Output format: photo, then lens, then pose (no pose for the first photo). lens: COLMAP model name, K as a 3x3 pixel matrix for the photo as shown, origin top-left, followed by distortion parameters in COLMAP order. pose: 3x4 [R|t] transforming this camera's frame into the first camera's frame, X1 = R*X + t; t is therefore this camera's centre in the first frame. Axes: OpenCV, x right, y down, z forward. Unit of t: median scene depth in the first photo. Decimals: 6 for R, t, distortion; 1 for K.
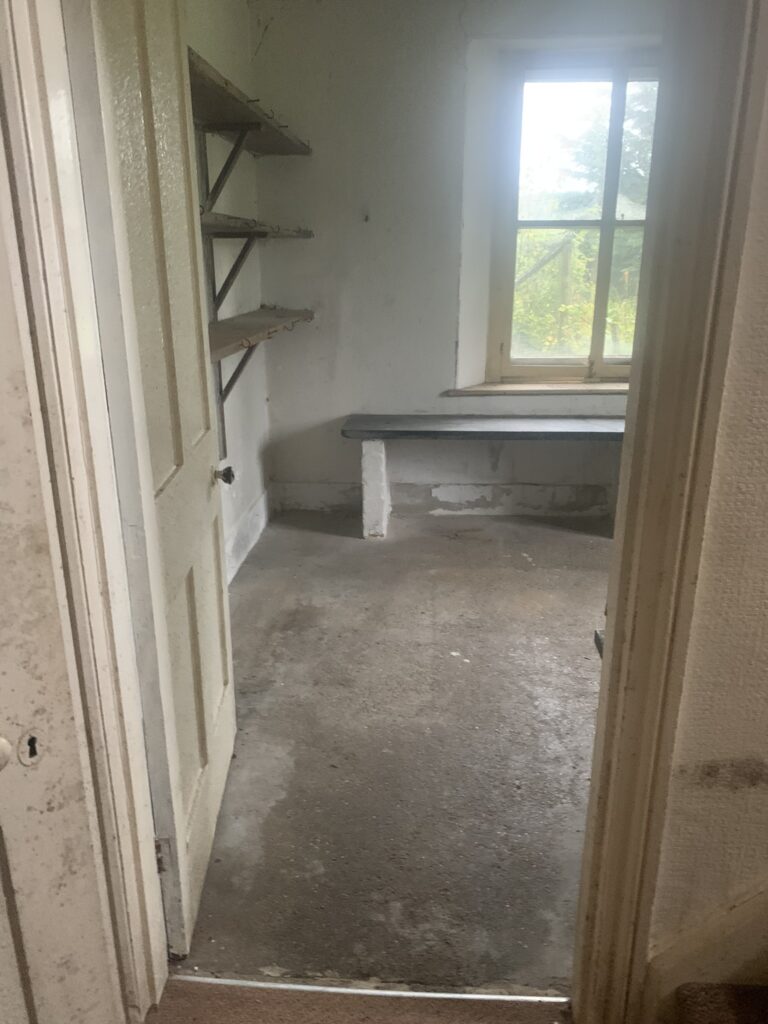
lens RADIAL K [[783.9, 0, 384.1], [0, 783.9, 512.2], [0, 0, 1]] dist [0.001387, -0.002392]
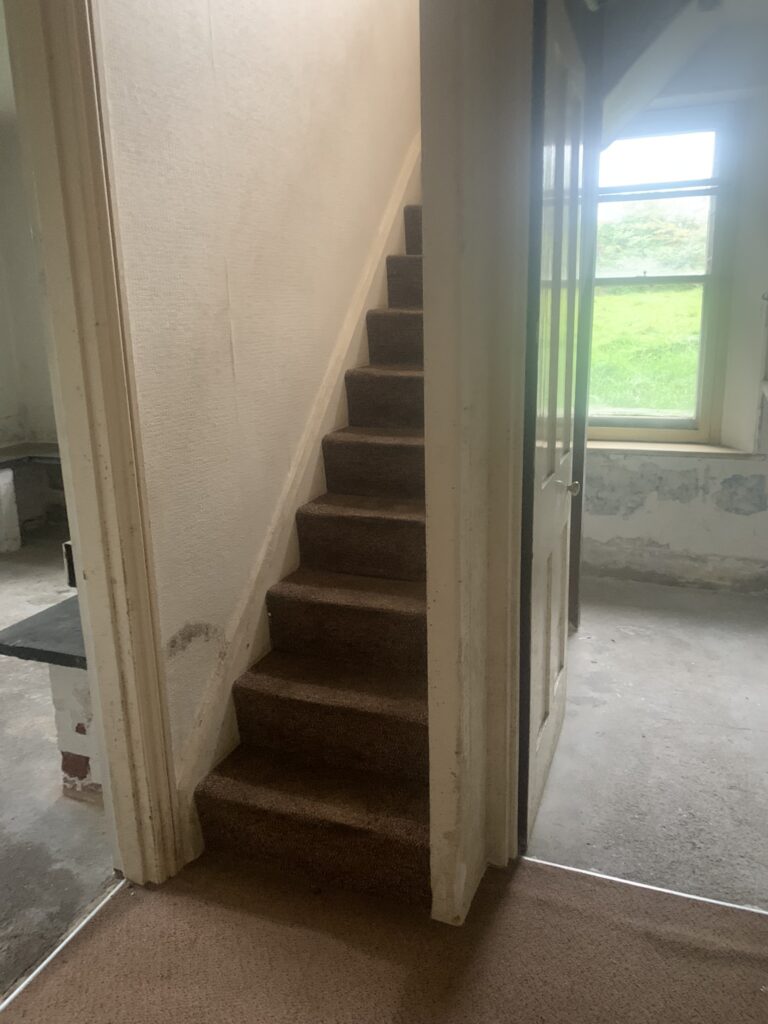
lens RADIAL K [[783.9, 0, 384.0], [0, 783.9, 511.9], [0, 0, 1]] dist [0.001387, -0.002392]
pose [[0.299697, -0.238373, 0.923775, -0.751264], [0.315811, 0.938480, 0.139710, -0.009669], [-0.900247, 0.249867, 0.356540, -0.024701]]
